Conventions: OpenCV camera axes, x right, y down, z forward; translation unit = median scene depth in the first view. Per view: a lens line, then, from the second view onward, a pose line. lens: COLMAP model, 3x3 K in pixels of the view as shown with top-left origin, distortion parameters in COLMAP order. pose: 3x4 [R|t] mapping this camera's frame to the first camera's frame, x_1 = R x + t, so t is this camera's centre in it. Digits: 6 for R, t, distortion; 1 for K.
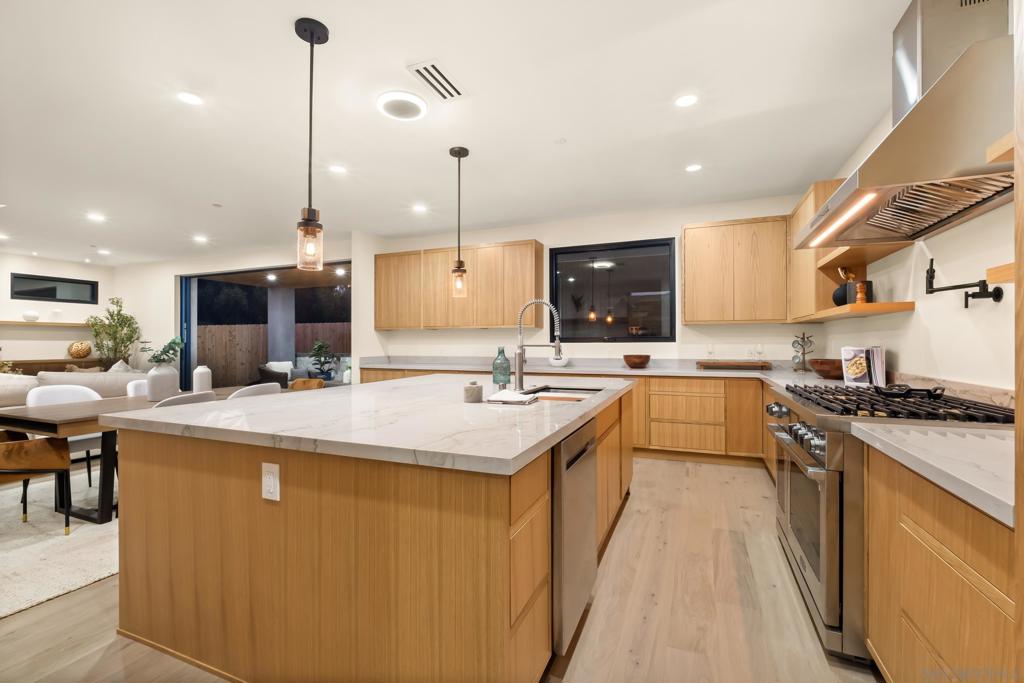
lens RADIAL K [[444.9, 0, 508.6], [0, 444.9, 337.3], [0, 0, 1]] dist [-0.004925, 0.001317]
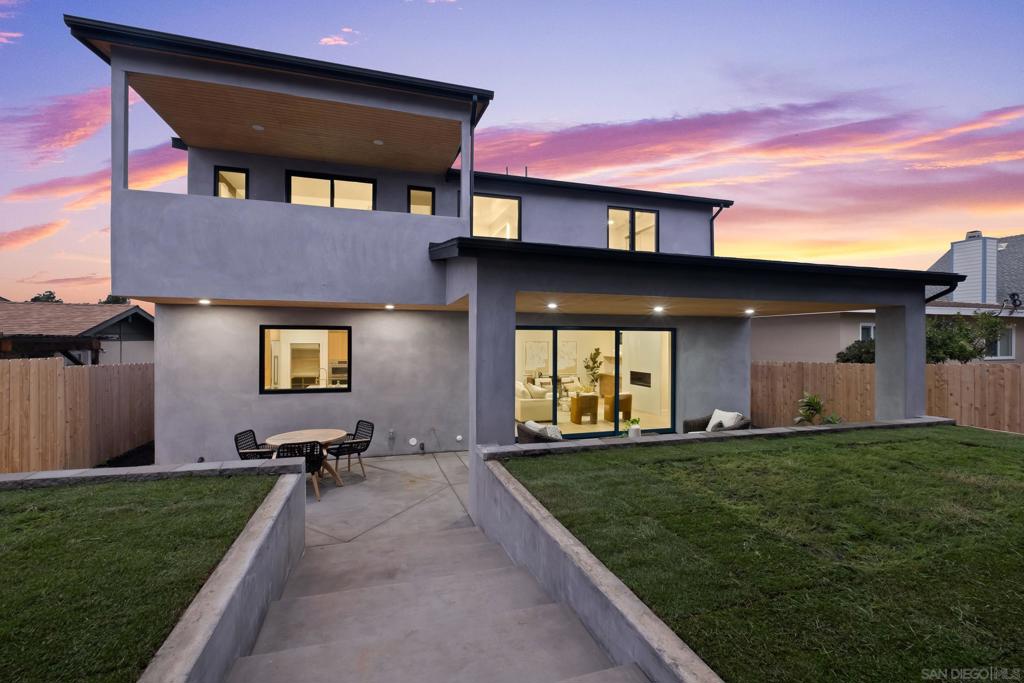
lens RADIAL K [[444.9, 0, 514.3], [0, 444.9, 340.4], [0, 0, 1]] dist [-0.004925, 0.001317]
pose [[-0.764833, -0.000912, -0.644228, 0.448120], [0.006043, 0.999945, -0.008590, -0.096351], [0.644200, -0.010463, -0.764785, 1.709816]]
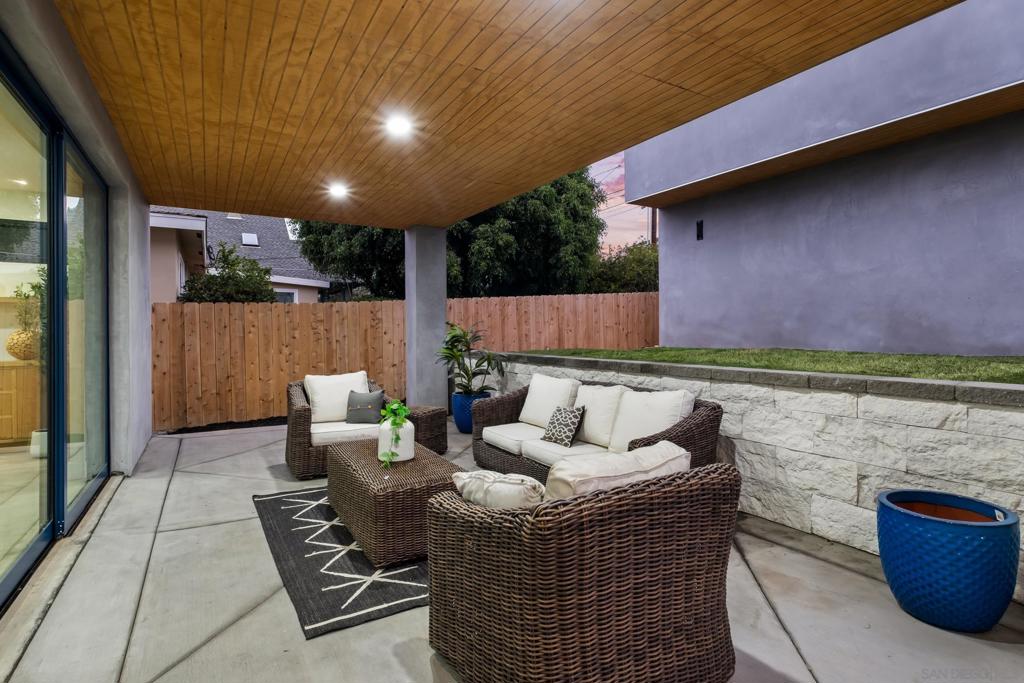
lens RADIAL K [[520.1, 0, 508.9], [0, 520.1, 333.0], [0, 0, 1]] dist [-0.002578, 0.001450]
pose [[0.803850, 0.002891, -0.594825, -0.078633], [0.008582, 0.999828, 0.016457, 0.008275], [0.594770, -0.018334, 0.803686, 0.832803]]
